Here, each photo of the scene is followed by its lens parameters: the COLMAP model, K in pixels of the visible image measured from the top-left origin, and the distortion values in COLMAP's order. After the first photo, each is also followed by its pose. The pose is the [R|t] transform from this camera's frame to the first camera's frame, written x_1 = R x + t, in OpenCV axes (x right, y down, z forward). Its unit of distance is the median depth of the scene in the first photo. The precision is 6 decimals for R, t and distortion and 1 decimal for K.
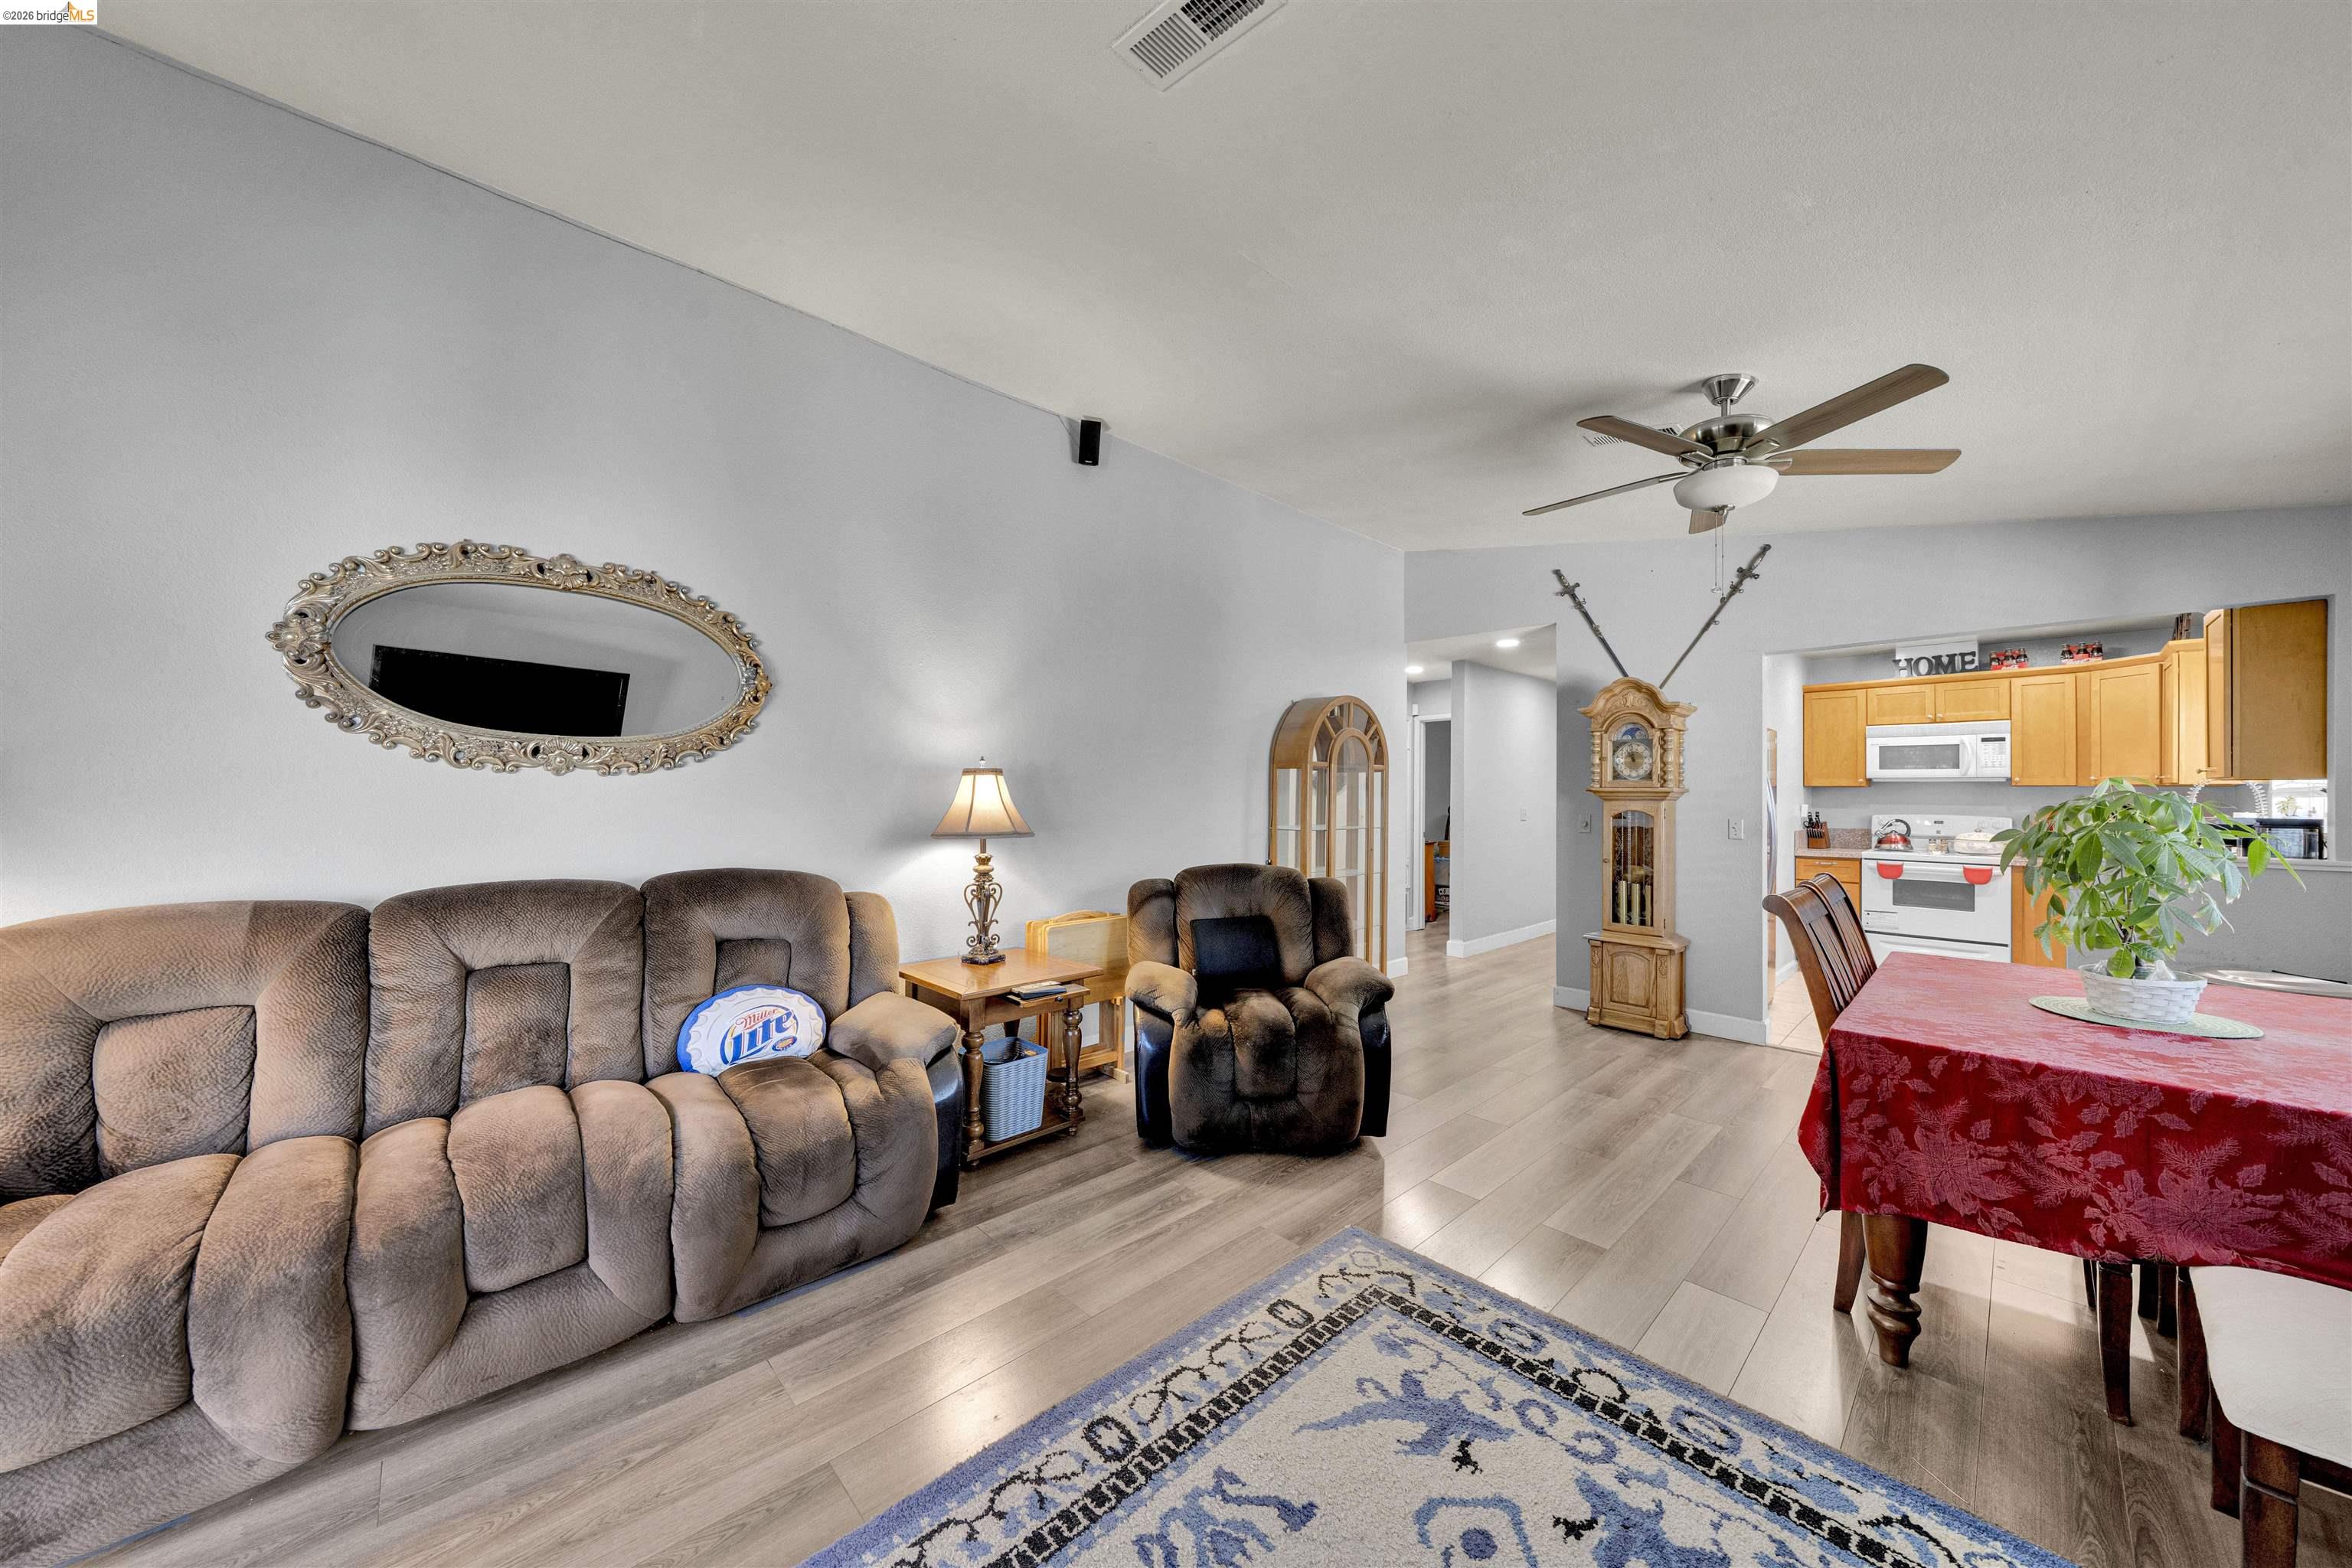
lens RADIAL K [[786.9, 0, 1199.3], [0, 786.9, 791.0], [0, 0, 1]] dist [-0.009147, 0.001170]
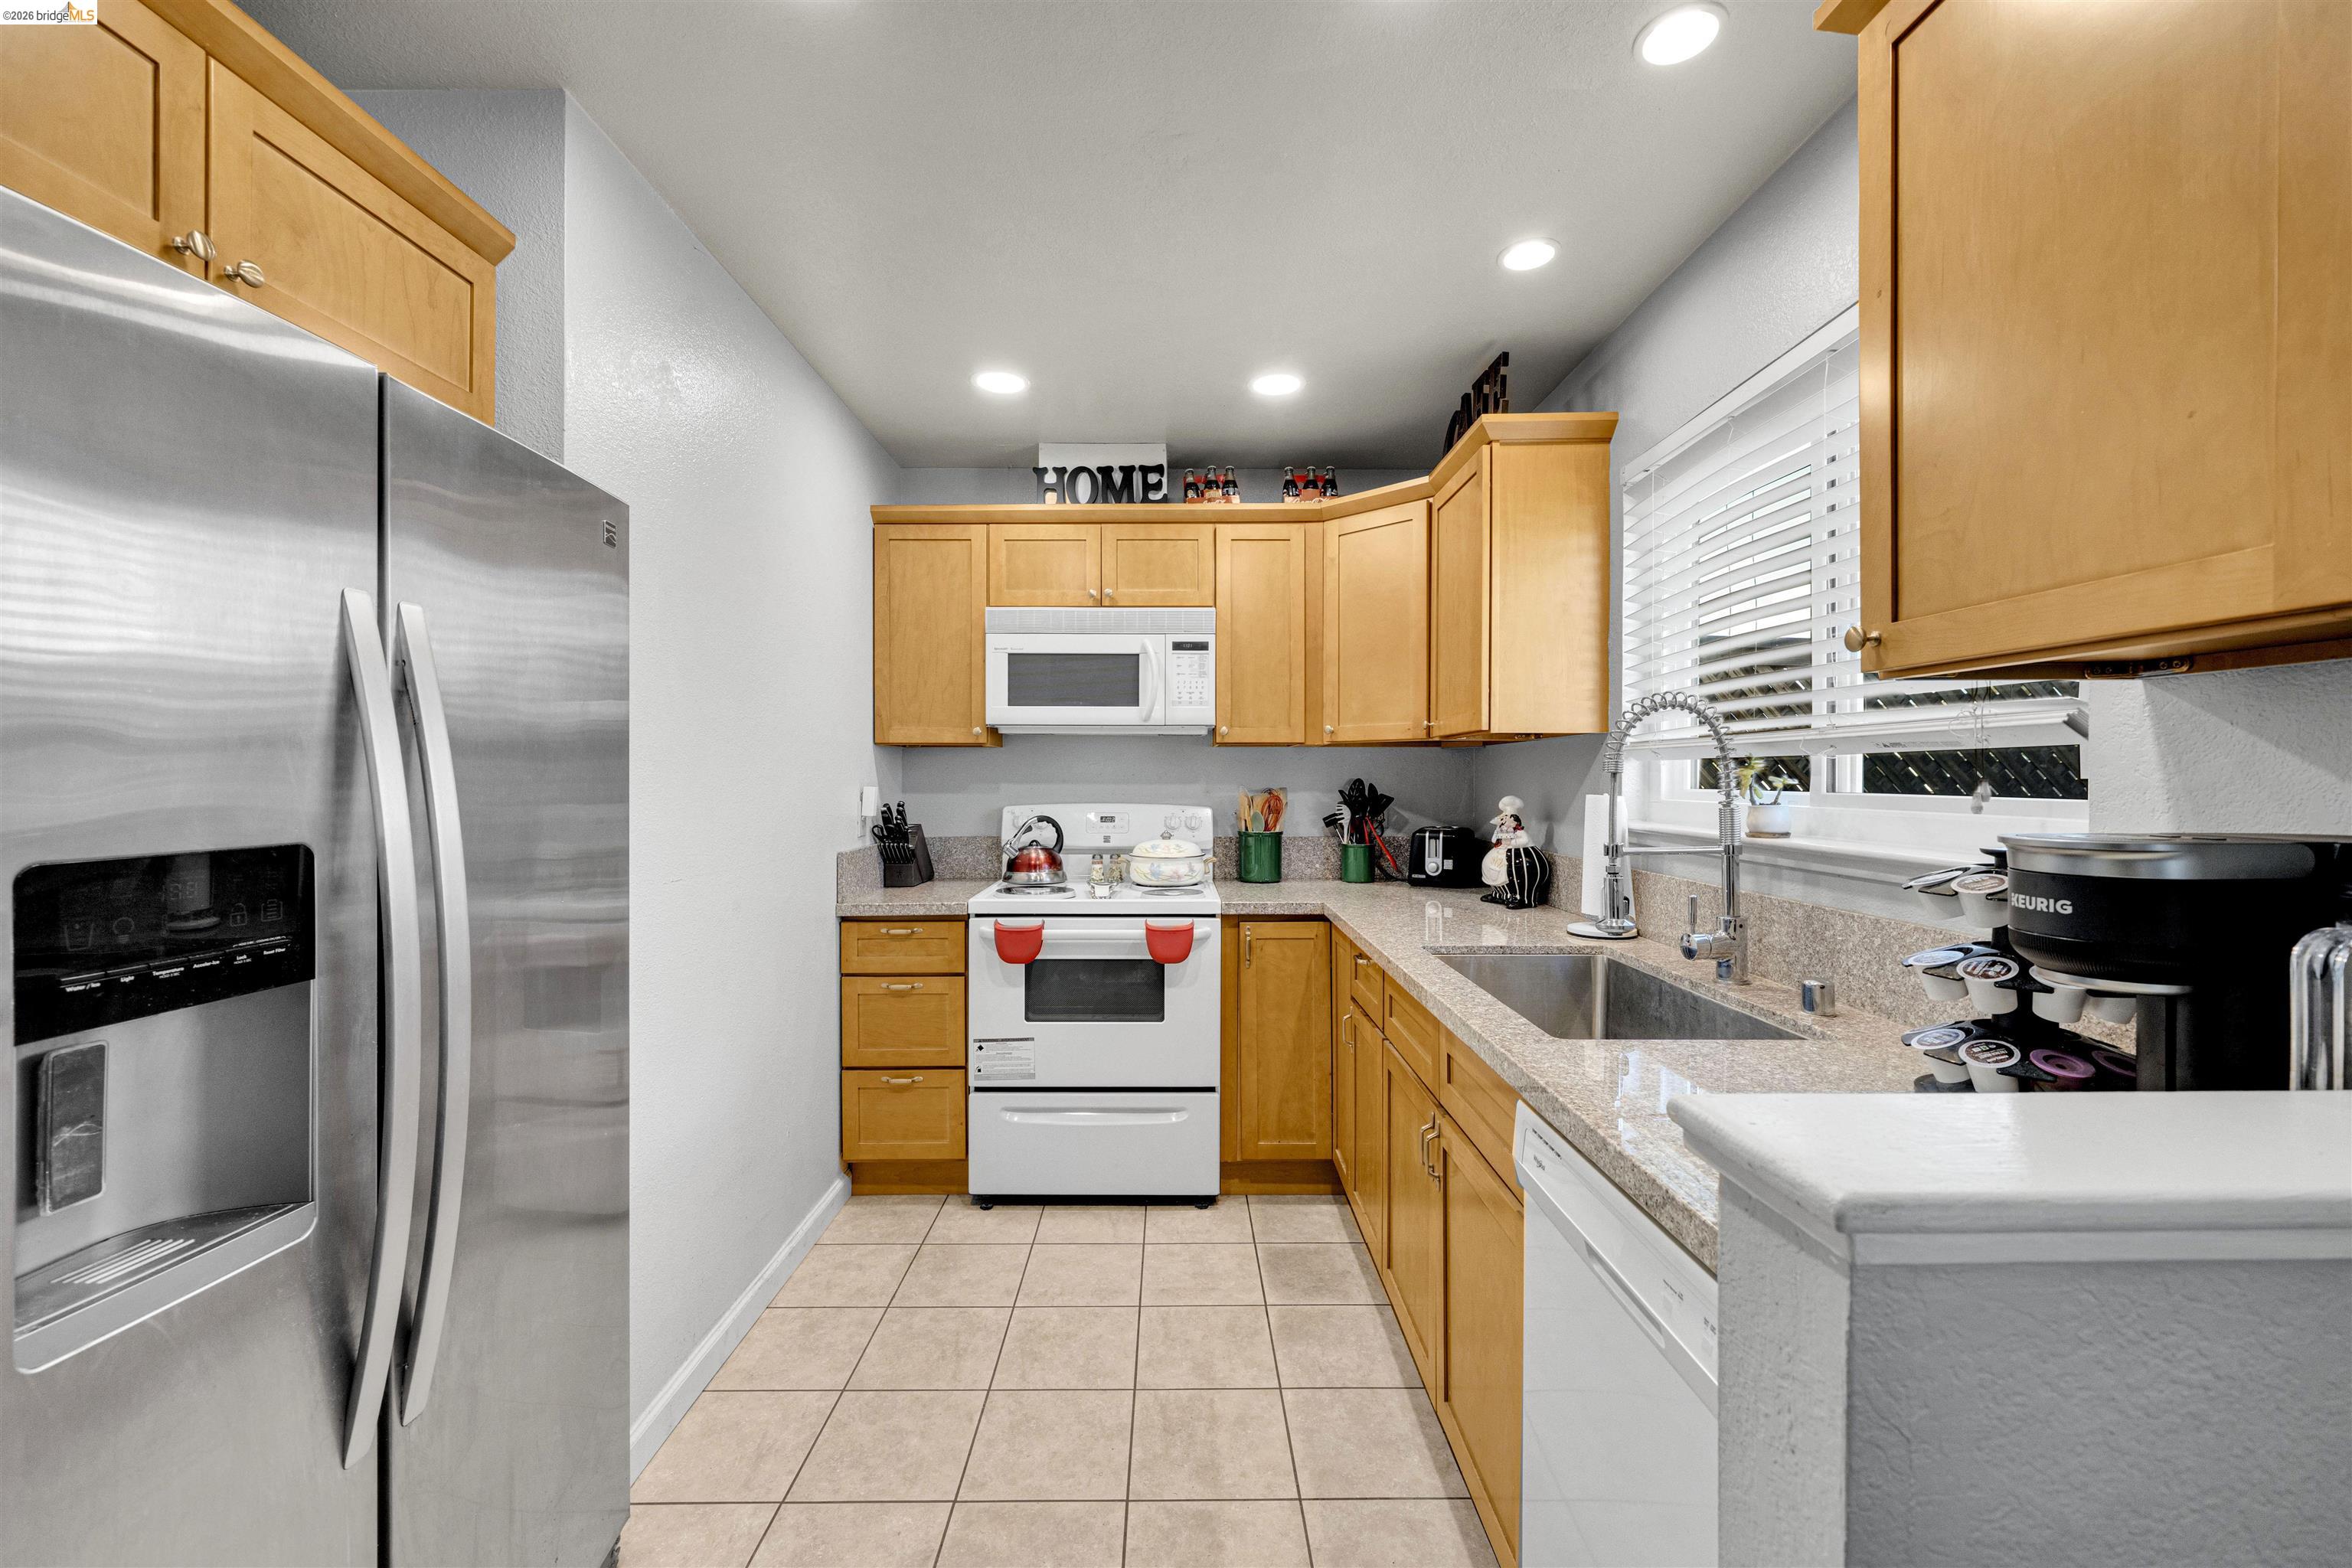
lens RADIAL K [[943.2, 0, 1185.9], [0, 943.2, 780.1], [0, 0, 1]] dist [-0.002239, 0.000047]
pose [[0.673396, -0.008623, 0.739232, 0.984067], [-0.003387, 0.999885, 0.014748, 0.012769], [-0.739274, -0.012435, 0.673290, 1.025410]]
